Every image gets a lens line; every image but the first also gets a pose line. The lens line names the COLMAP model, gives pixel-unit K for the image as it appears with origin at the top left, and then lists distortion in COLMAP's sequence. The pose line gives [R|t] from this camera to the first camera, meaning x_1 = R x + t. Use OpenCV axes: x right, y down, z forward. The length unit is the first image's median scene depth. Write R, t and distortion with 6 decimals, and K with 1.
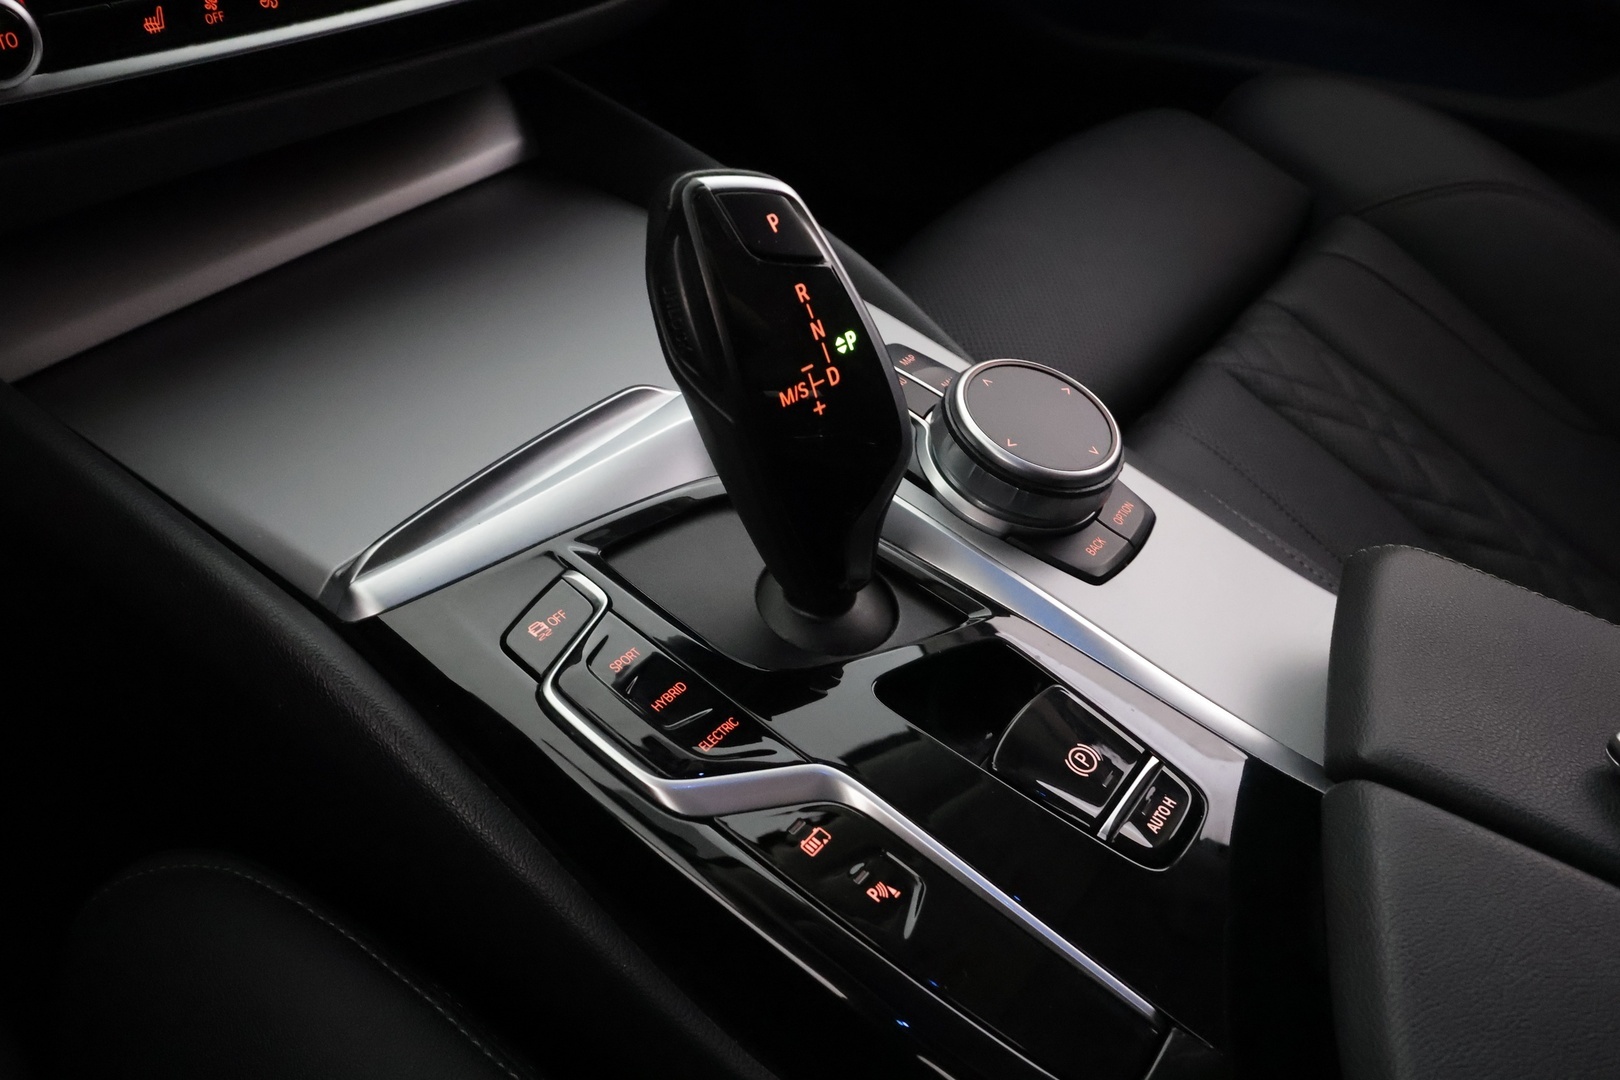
lens RADIAL K [[1286.7, 0, 812.8], [0, 1286.7, 539.2], [0, 0, 1]] dist [-0.003710, 0.008722]
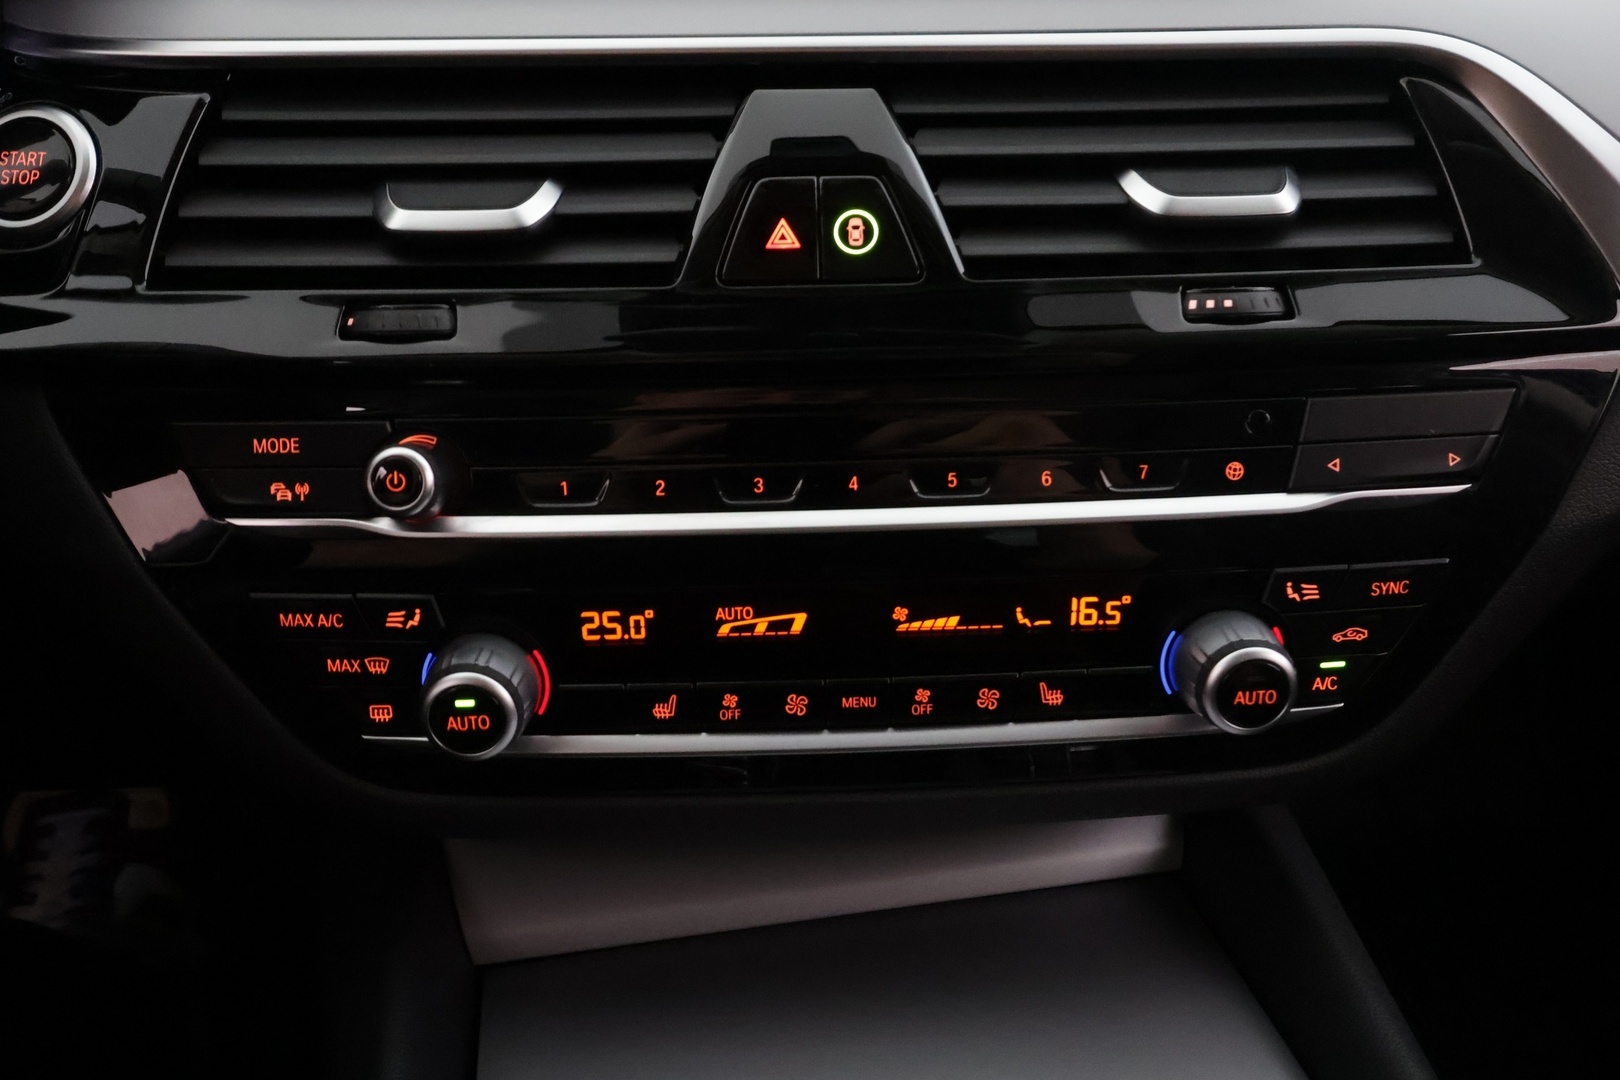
lens RADIAL K [[1286.7, 0, 805.7], [0, 1286.7, 538.8], [0, 0, 1]] dist [-0.003710, 0.008722]
pose [[0.725758, 0.224051, -0.650443, 0.127856], [-0.405815, 0.902889, -0.141796, -0.415187], [0.555508, 0.366869, 0.746202, 0.322436]]
